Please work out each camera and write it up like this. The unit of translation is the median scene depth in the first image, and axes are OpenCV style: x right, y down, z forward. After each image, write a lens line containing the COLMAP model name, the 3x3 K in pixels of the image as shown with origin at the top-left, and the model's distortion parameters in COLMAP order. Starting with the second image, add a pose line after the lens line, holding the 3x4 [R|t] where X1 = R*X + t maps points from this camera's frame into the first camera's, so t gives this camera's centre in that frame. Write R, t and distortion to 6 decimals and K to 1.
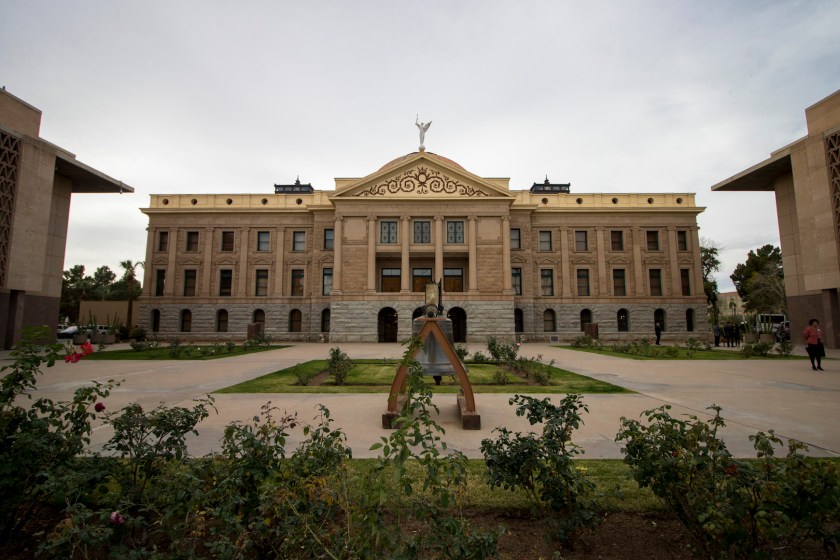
lens RADIAL K [[411.3, 0, 434.2], [0, 411.3, 279.7], [0, 0, 1]] dist [0.000085, -0.000324]
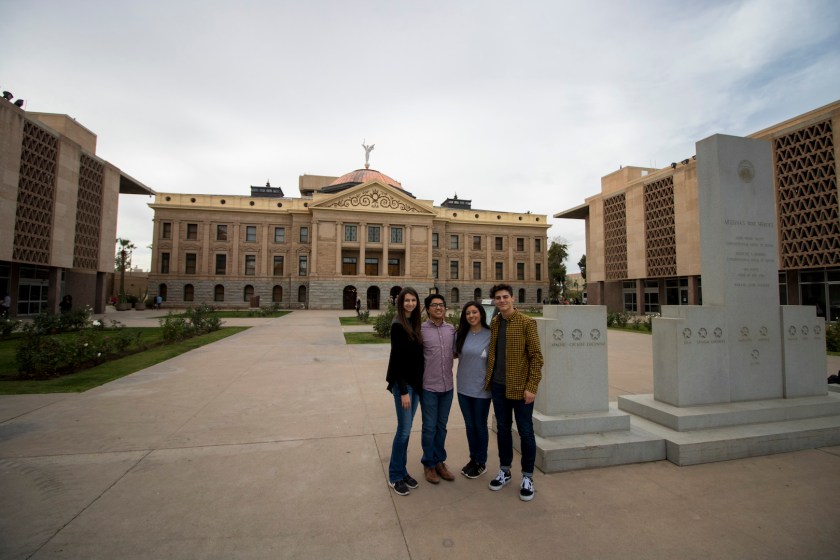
lens RADIAL K [[411.3, 0, 434.2], [0, 411.3, 279.7], [0, 0, 1]] dist [0.000085, -0.000324]
pose [[0.969672, 0.018911, 0.243676, -0.164192], [-0.036346, 0.997074, 0.067251, -0.056979], [-0.241691, -0.074068, 0.967522, -0.444257]]
